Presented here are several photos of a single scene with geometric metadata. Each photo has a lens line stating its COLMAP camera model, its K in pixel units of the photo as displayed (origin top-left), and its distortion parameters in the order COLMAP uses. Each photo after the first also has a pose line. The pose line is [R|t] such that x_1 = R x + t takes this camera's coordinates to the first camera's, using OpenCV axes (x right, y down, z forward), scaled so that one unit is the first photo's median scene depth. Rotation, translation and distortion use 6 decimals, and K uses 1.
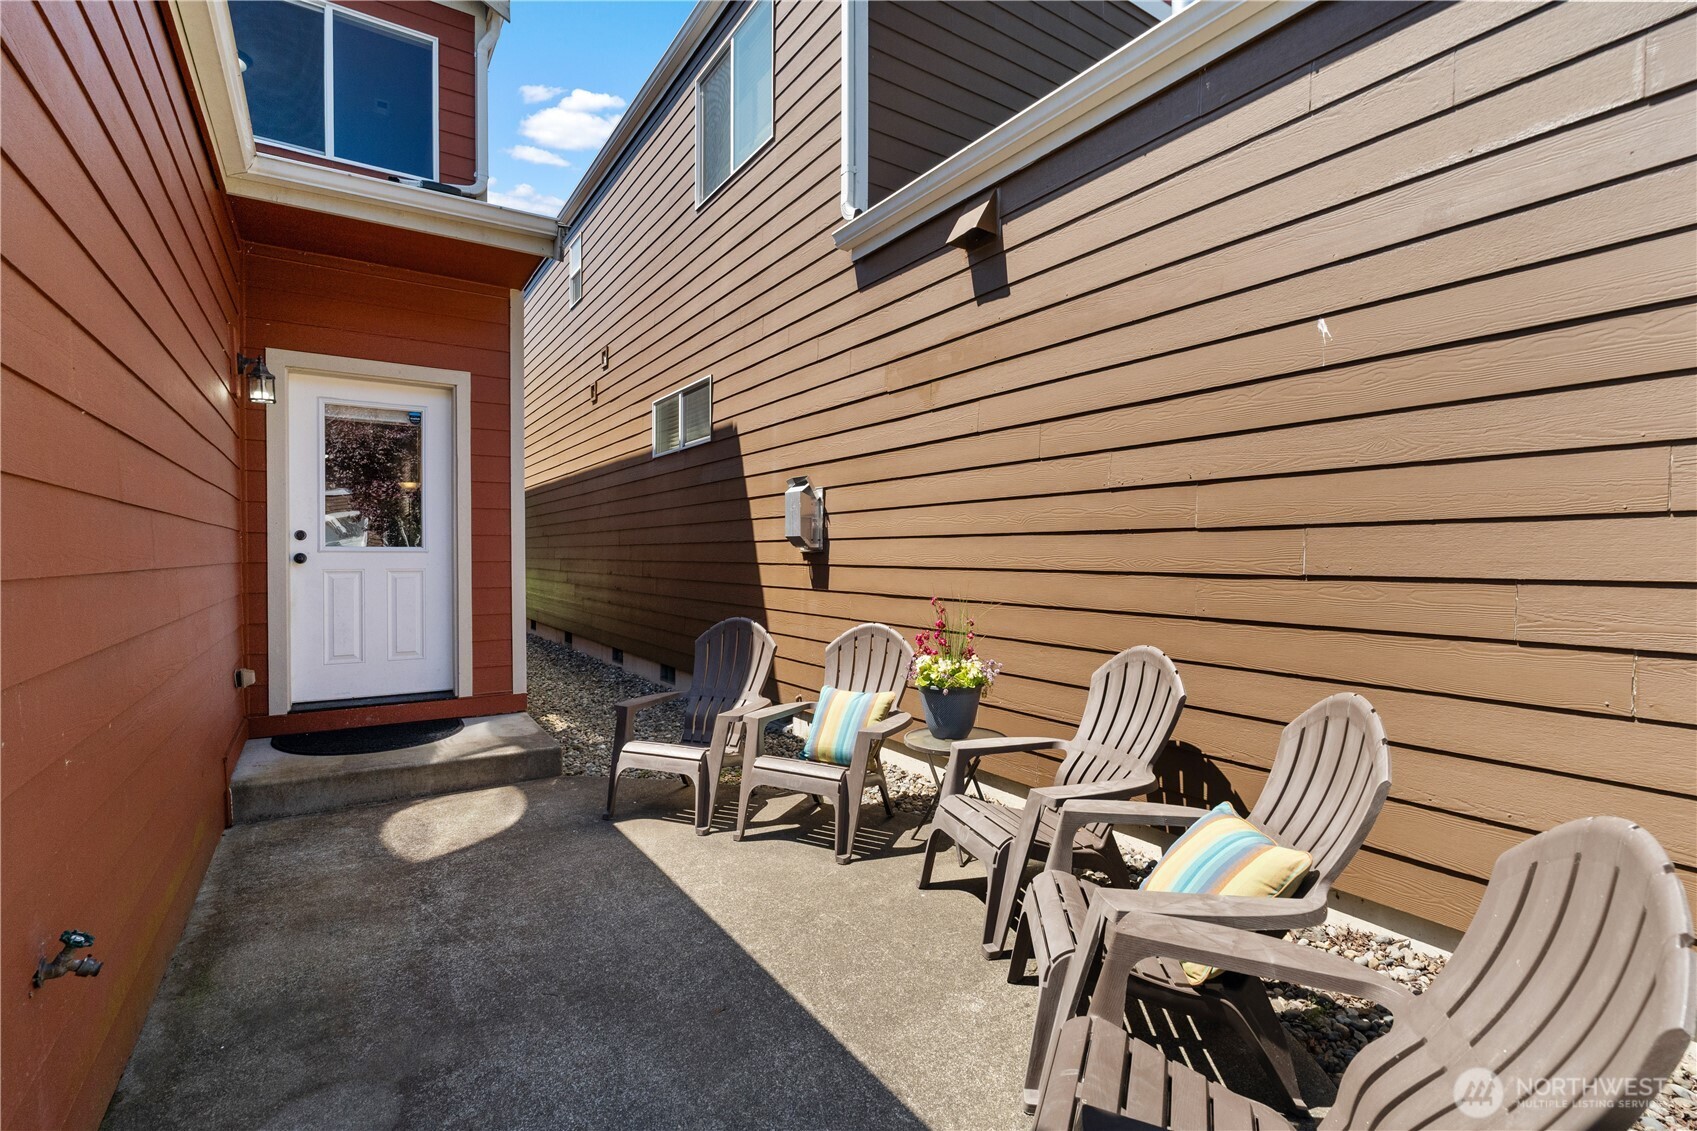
lens RADIAL K [[766.2, 0, 835.6], [0, 766.2, 571.7], [0, 0, 1]] dist [-0.004431, 0.000130]
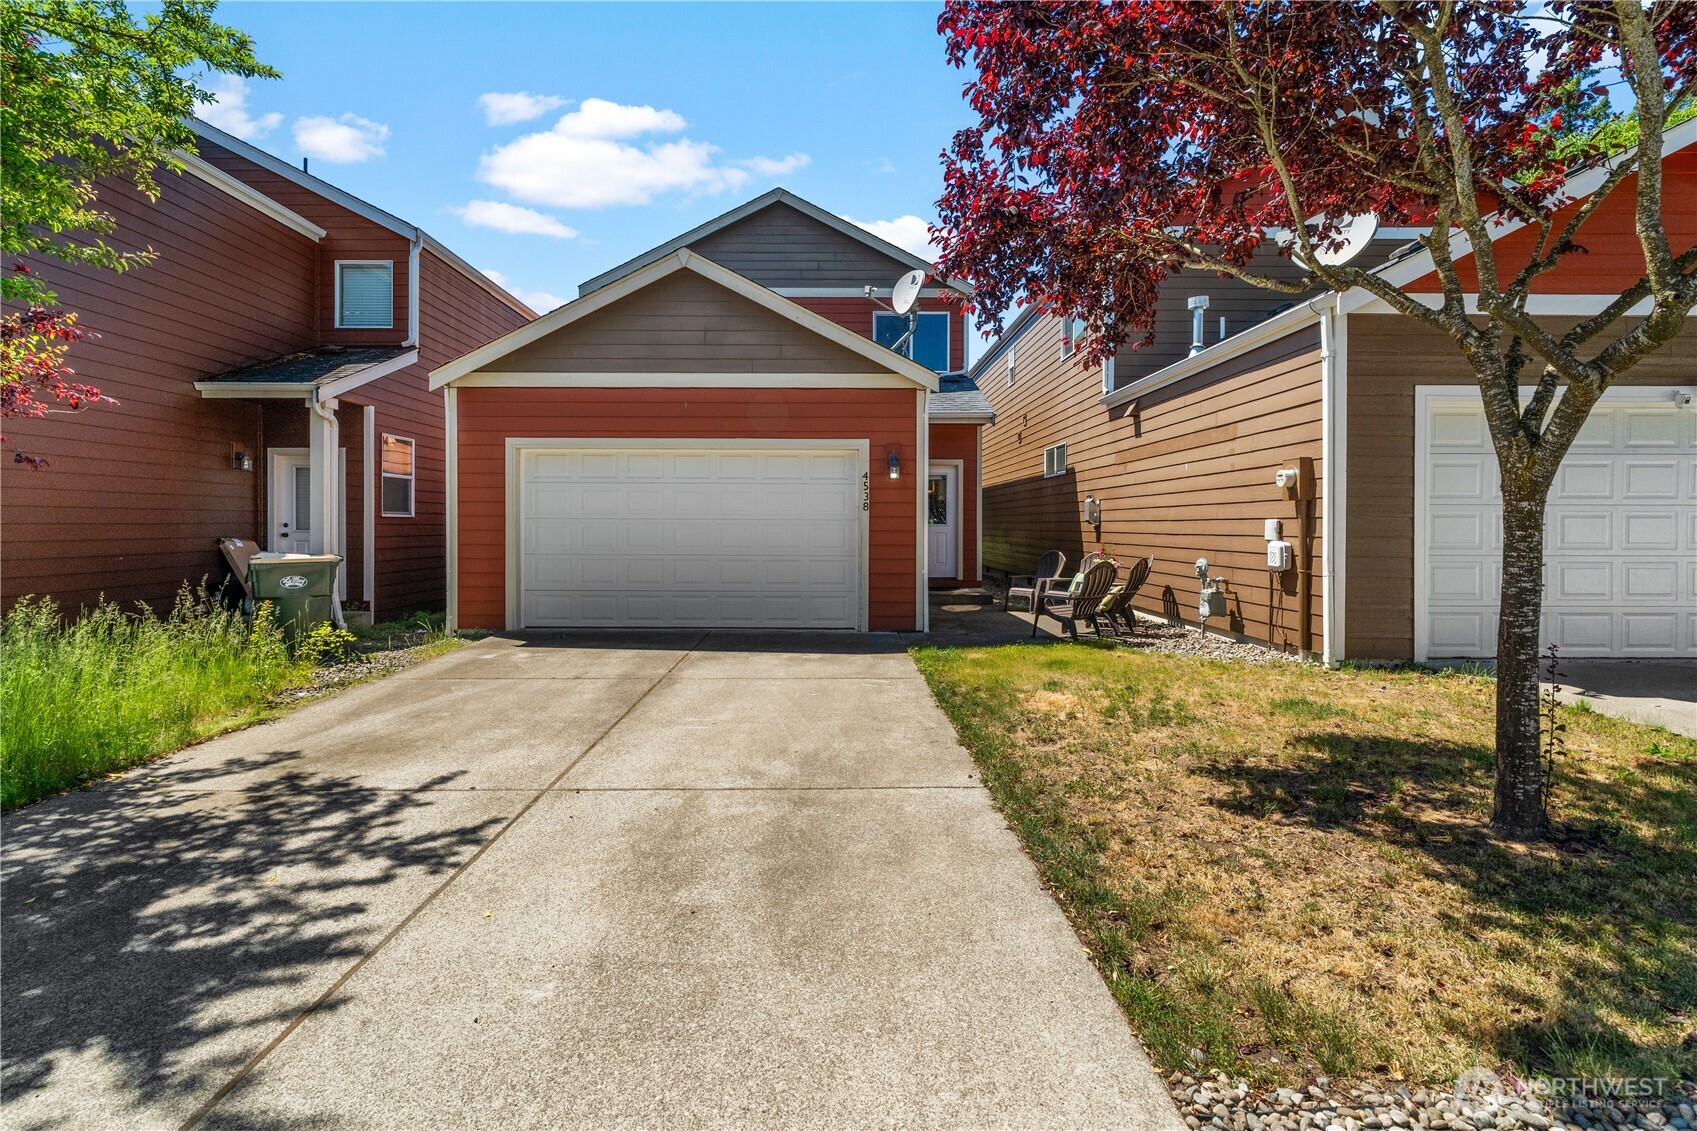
lens RADIAL K [[793.0, 0, 844.6], [0, 793.0, 525.1], [0, 0, 1]] dist [-0.003075, 0.001135]
pose [[0.846083, 0.000403, -0.533051, 0.652453], [-0.012513, 0.999739, -0.019106, 0.027836], [0.532904, 0.022835, 0.845868, -1.567388]]
